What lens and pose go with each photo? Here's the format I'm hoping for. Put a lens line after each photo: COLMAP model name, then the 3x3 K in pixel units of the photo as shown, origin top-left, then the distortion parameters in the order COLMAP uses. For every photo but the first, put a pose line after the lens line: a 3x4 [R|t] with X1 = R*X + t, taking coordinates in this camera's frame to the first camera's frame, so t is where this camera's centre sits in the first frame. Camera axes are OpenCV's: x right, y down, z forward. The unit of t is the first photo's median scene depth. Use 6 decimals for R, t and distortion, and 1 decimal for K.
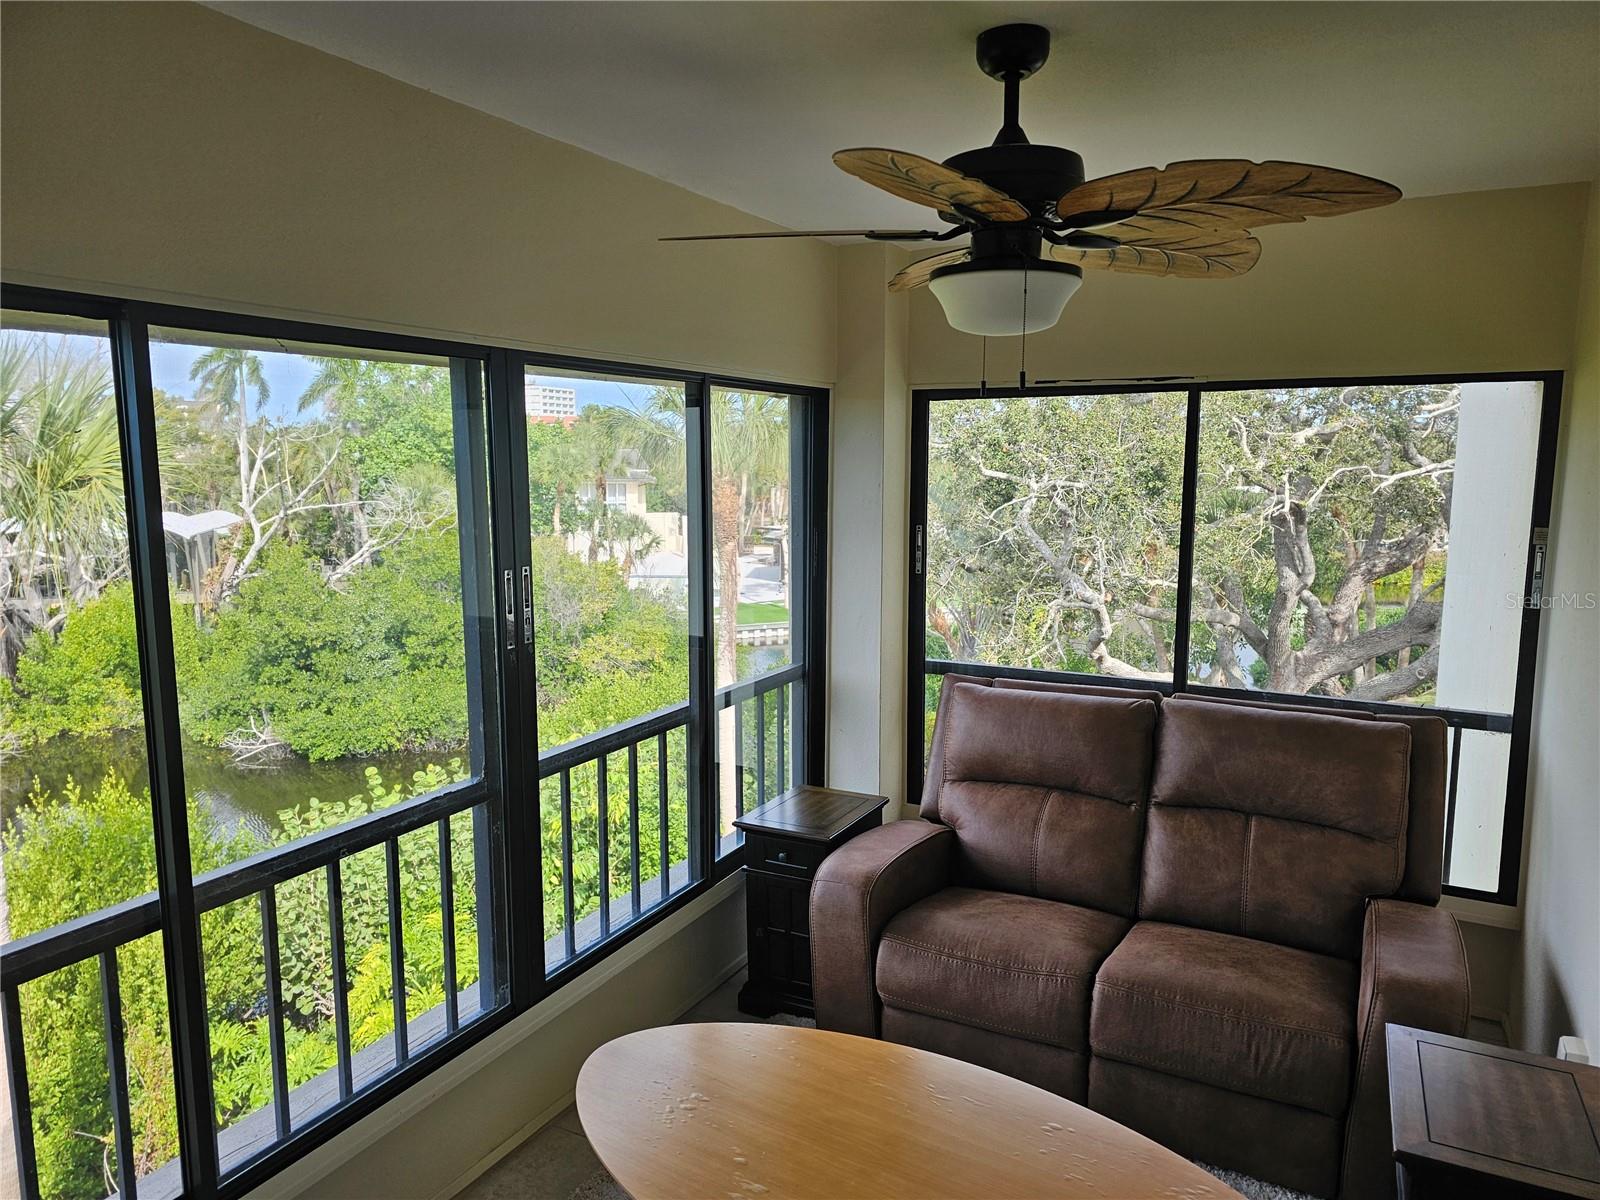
lens RADIAL K [[1078.3, 0, 805.3], [0, 1078.3, 620.8], [0, 0, 1]] dist [0.085039, -0.068509]
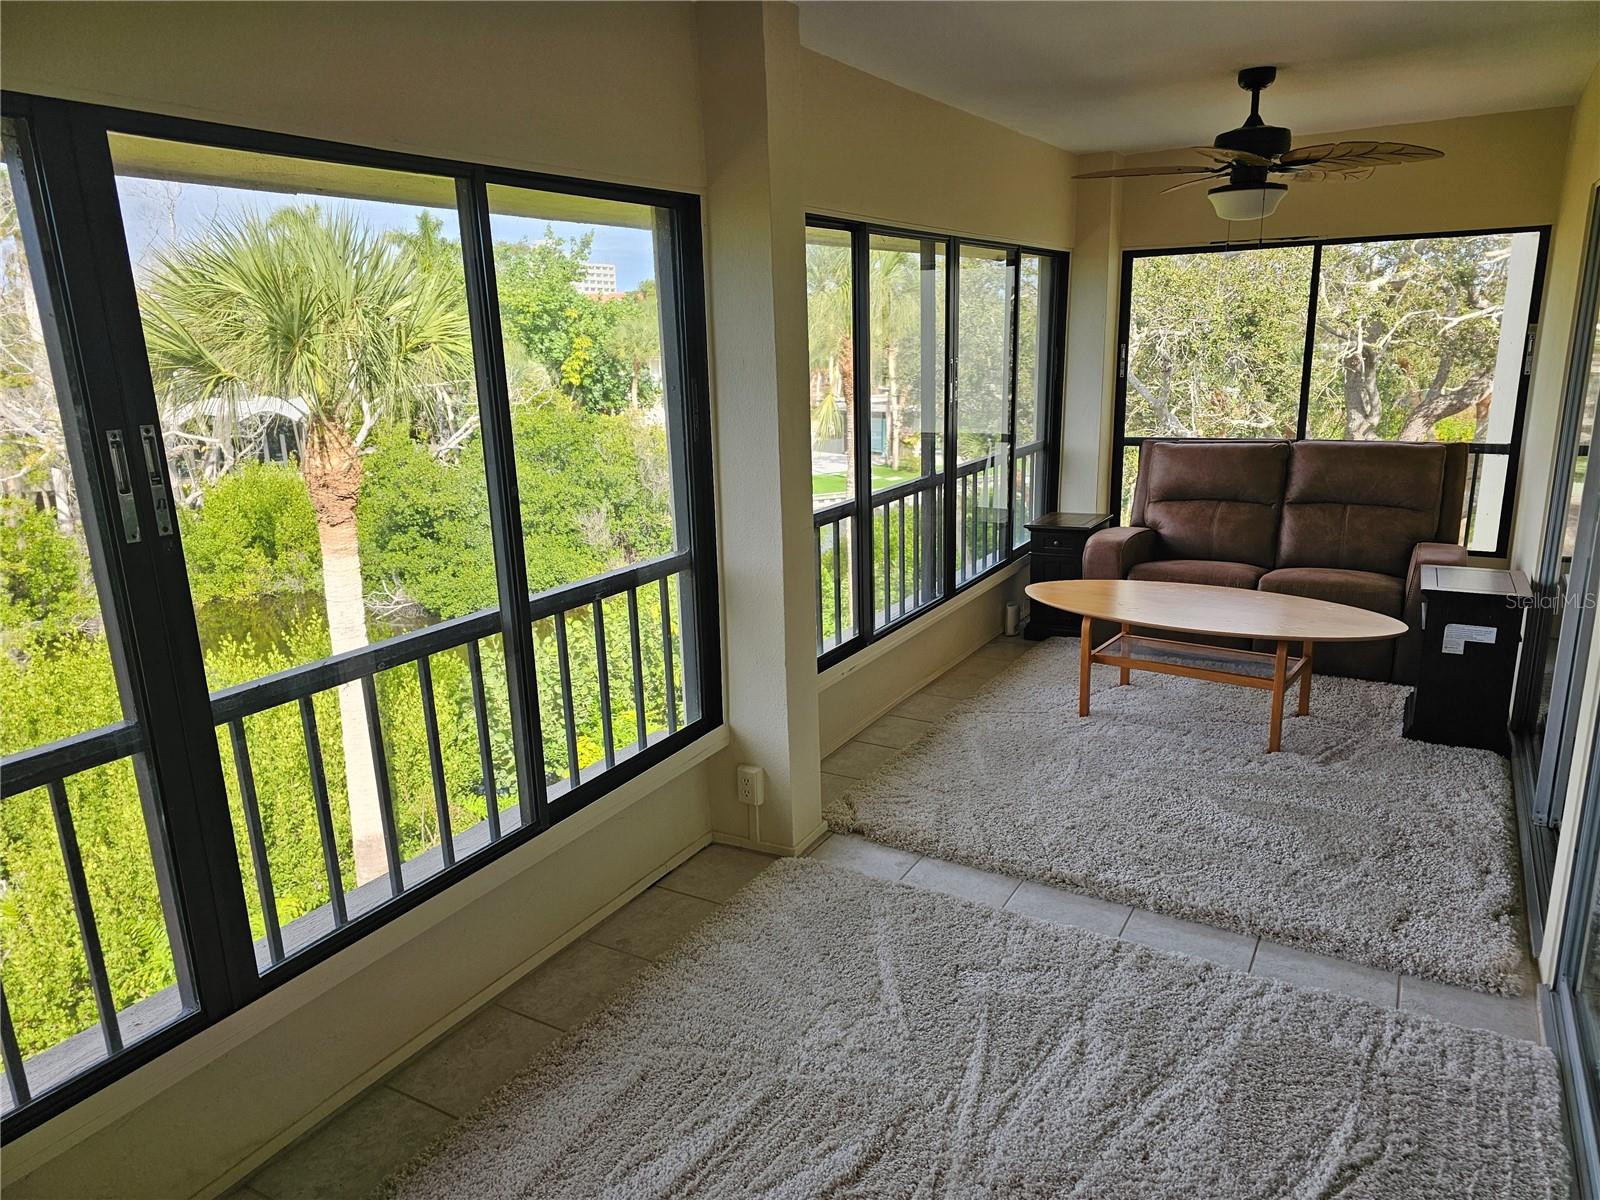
lens RADIAL K [[1078.3, 0, 805.3], [0, 1078.3, 620.8], [0, 0, 1]] dist [0.085039, -0.068509]
pose [[0.998992, -0.016621, -0.041694, -0.271378], [0.021141, 0.993661, 0.110410, 0.113666], [0.039594, -0.111180, 0.993011, -0.553895]]
